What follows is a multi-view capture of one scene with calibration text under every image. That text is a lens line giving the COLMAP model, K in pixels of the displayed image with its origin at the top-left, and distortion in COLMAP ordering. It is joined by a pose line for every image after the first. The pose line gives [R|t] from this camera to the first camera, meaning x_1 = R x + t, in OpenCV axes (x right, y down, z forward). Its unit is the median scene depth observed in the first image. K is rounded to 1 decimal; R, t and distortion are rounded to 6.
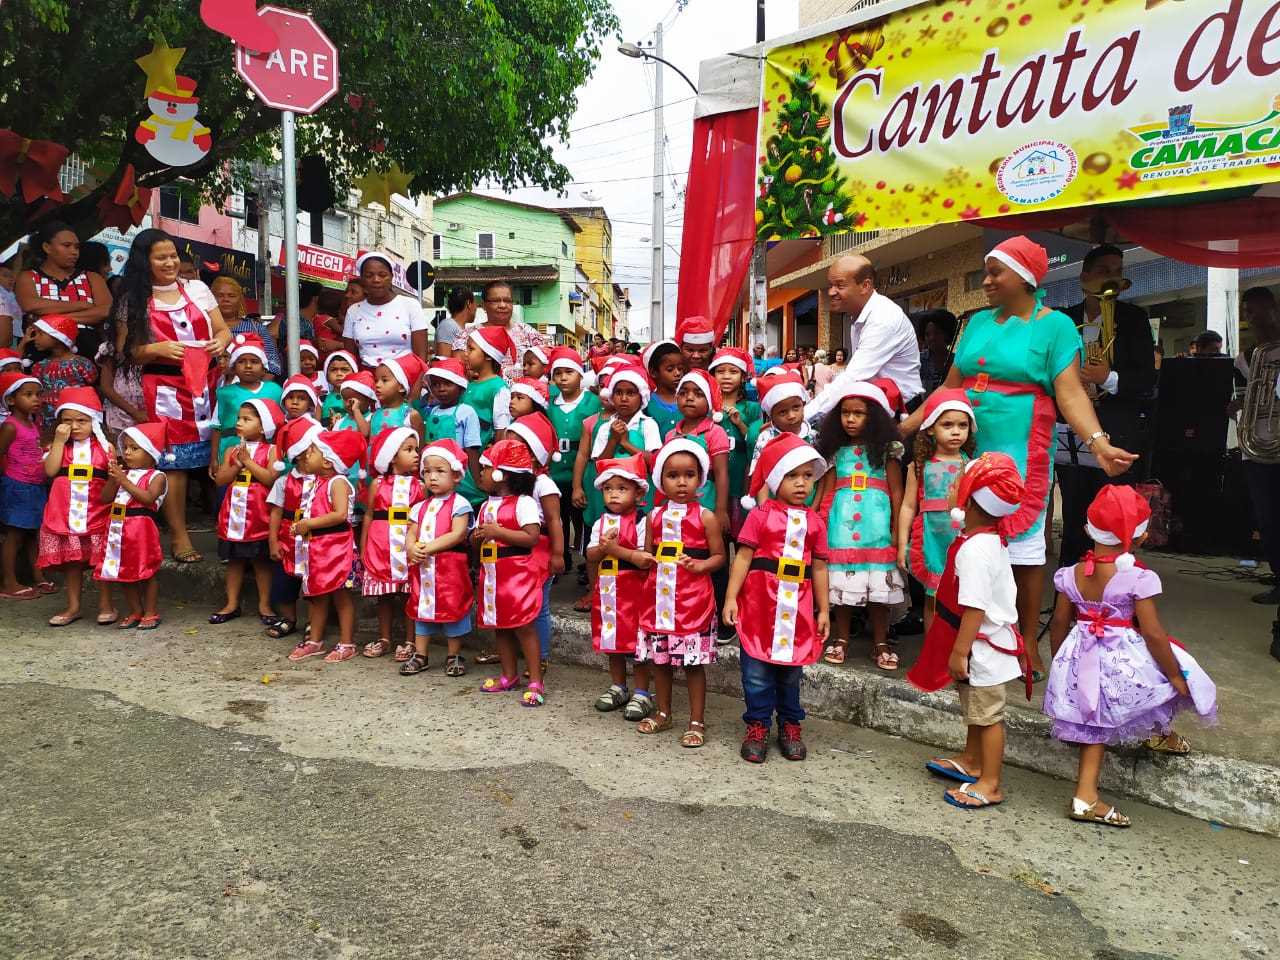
lens RADIAL K [[951.1, 0, 644.0], [0, 951.1, 483.0], [0, 0, 1]] dist [0.068567, -0.066498]
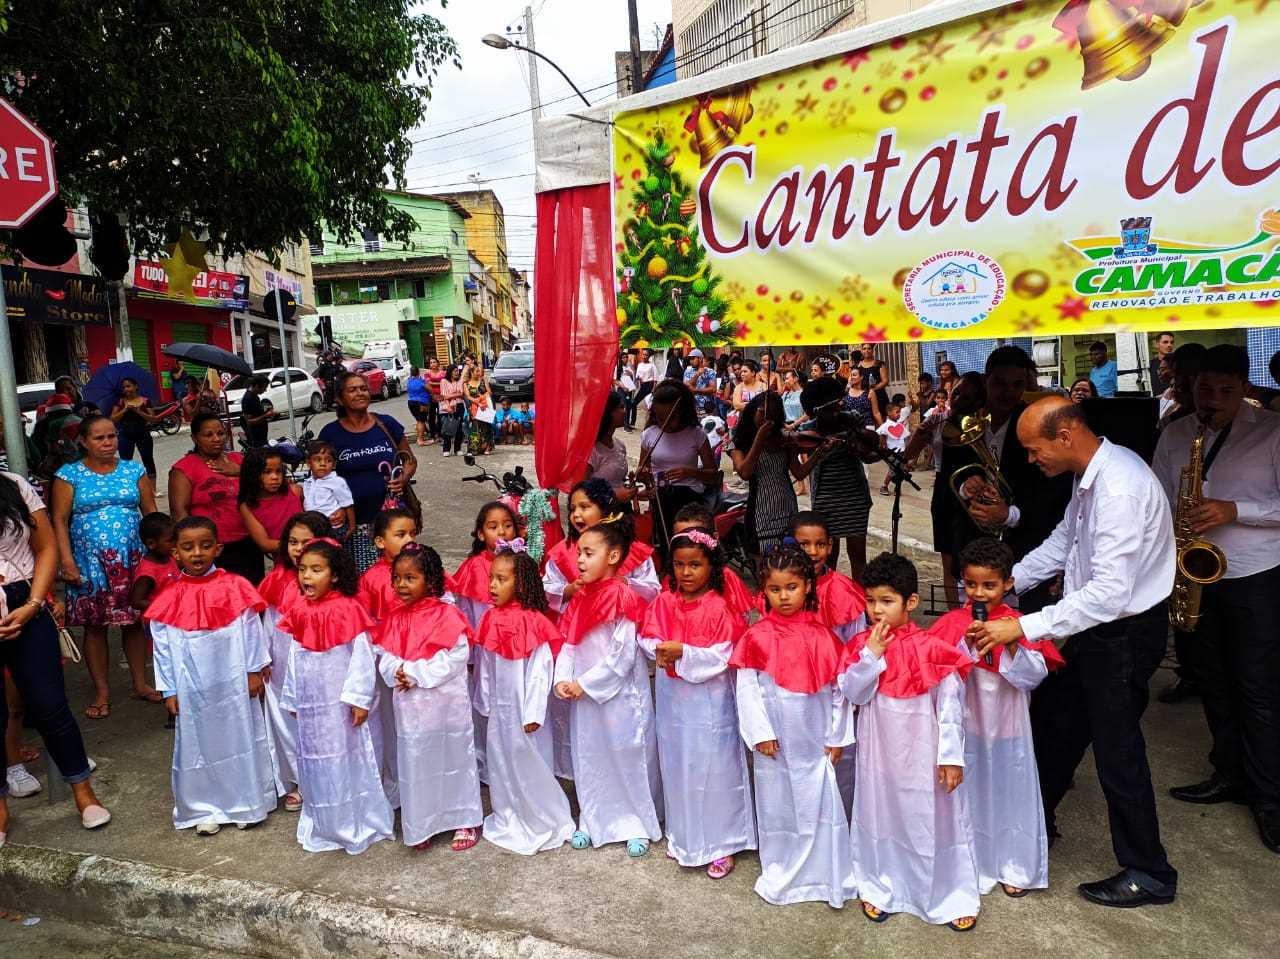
lens RADIAL K [[951.1, 0, 639.7], [0, 951.1, 484.4], [0, 0, 1]] dist [0.068567, -0.066498]
pose [[0.993671, -0.077204, 0.081594, 0.065263], [0.074895, 0.996710, 0.030995, -0.177485], [-0.083718, -0.024688, 0.996184, 0.203486]]
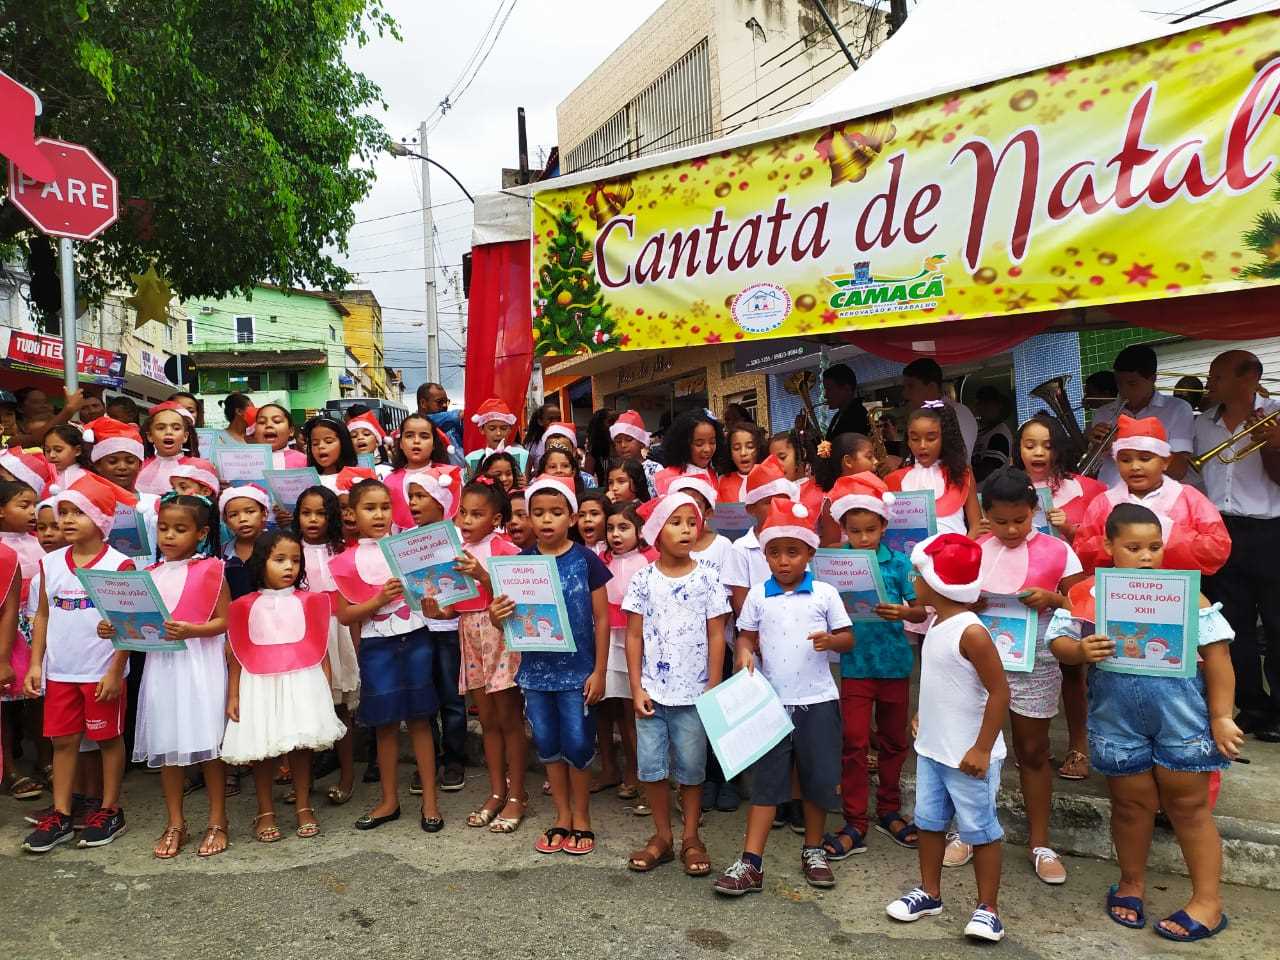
lens RADIAL K [[951.1, 0, 644.7], [0, 951.1, 479.0], [0, 0, 1]] dist [0.068567, -0.066498]
pose [[0.973055, -0.041486, 0.226809, -0.018220], [0.060561, 0.995128, -0.077797, -0.017195], [-0.222476, 0.089437, 0.970827, -0.106814]]
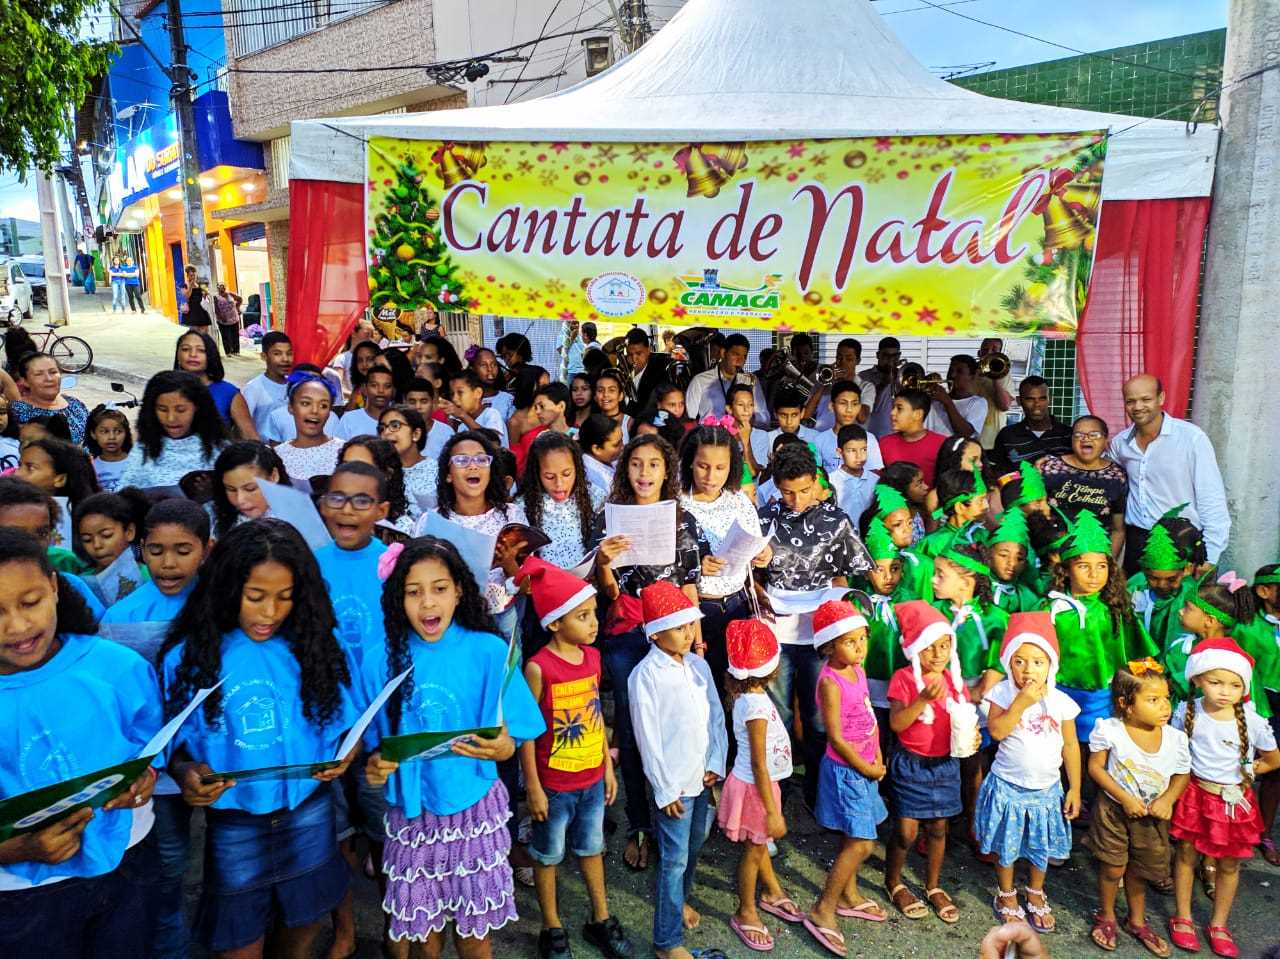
lens RADIAL K [[951.1, 0, 644.2], [0, 951.1, 478.6], [0, 0, 1]] dist [0.068567, -0.066498]
pose [[0.827440, -0.099251, 0.552713, -0.291073], [0.043434, 0.992620, 0.113222, -0.182568], [-0.559872, -0.069677, 0.825645, -0.142012]]
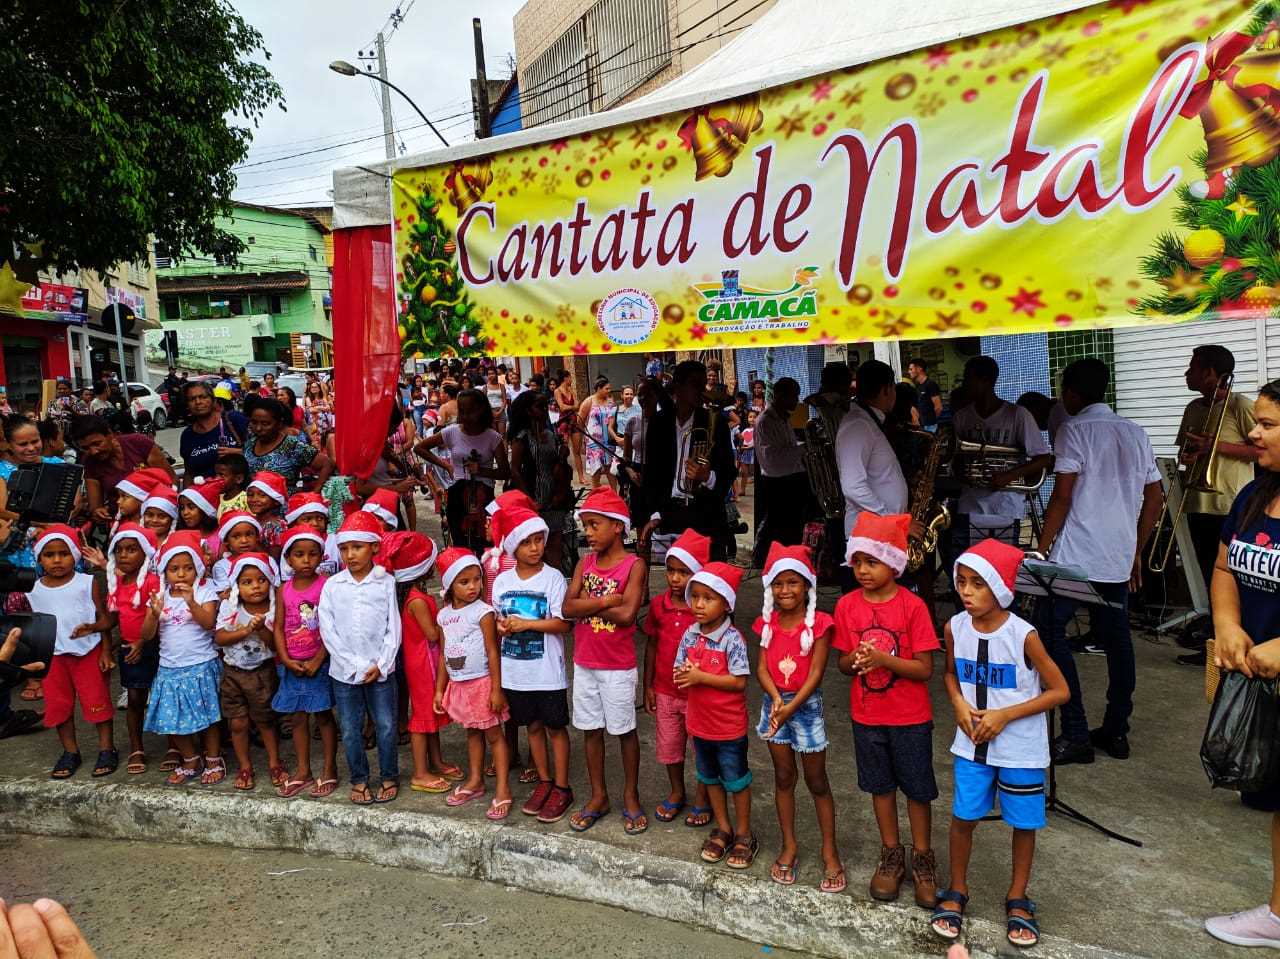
lens RADIAL K [[951.1, 0, 642.2], [0, 951.1, 480.6], [0, 0, 1]] dist [0.068567, -0.066498]
pose [[0.972886, -0.081888, 0.216305, 0.150785], [0.080273, 0.996640, 0.016257, -0.132577], [-0.216909, 0.001548, 0.976191, -0.041562]]
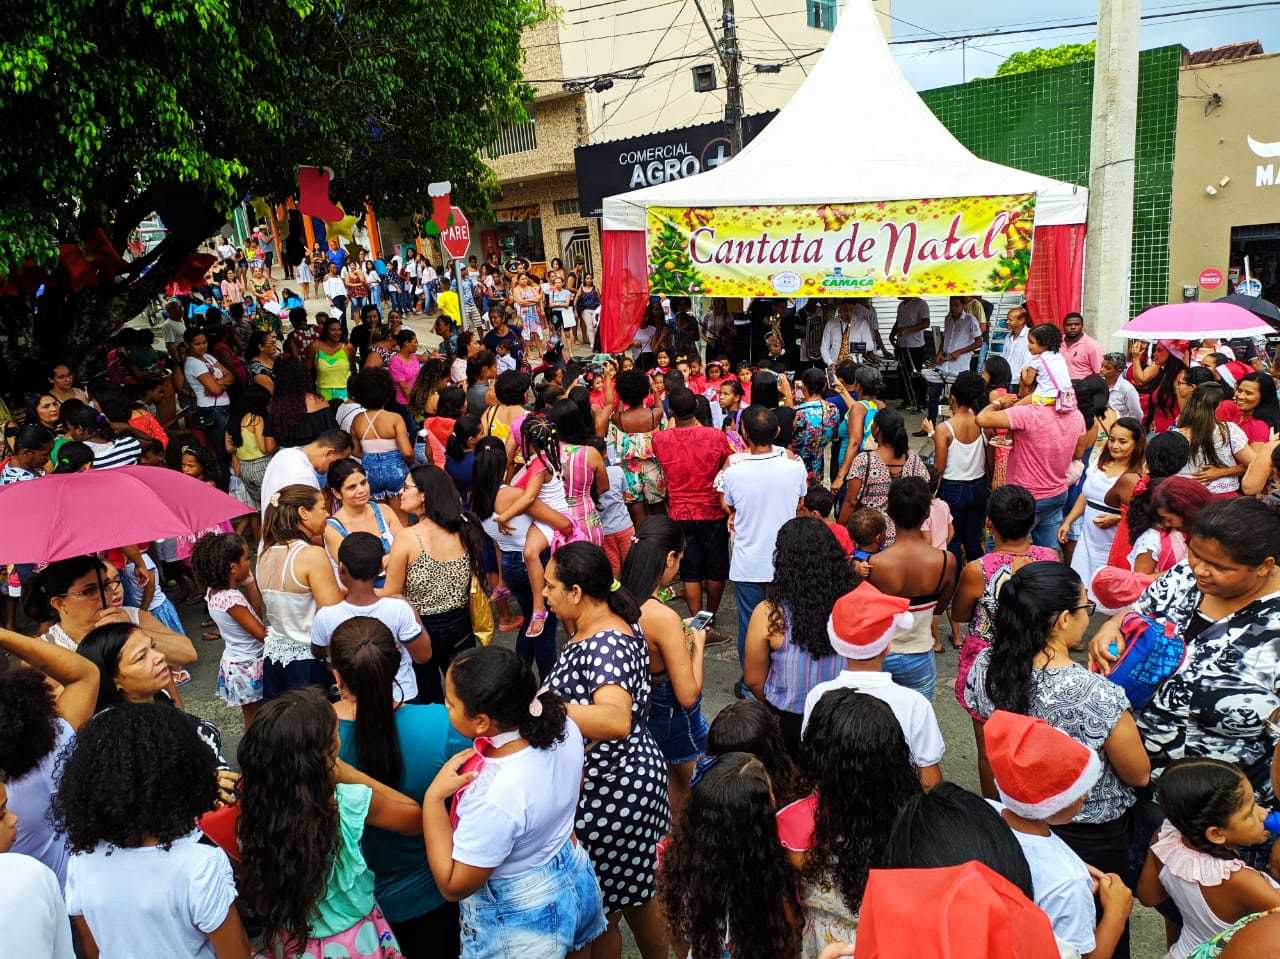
lens RADIAL K [[951.1, 0, 642.5], [0, 951.1, 473.9], [0, 0, 1]] dist [0.068567, -0.066498]
pose [[0.836095, -0.195902, 0.512413, -1.179600], [0.109771, 0.974918, 0.193613, -0.309395], [-0.537490, -0.105631, 0.836628, -0.892567]]
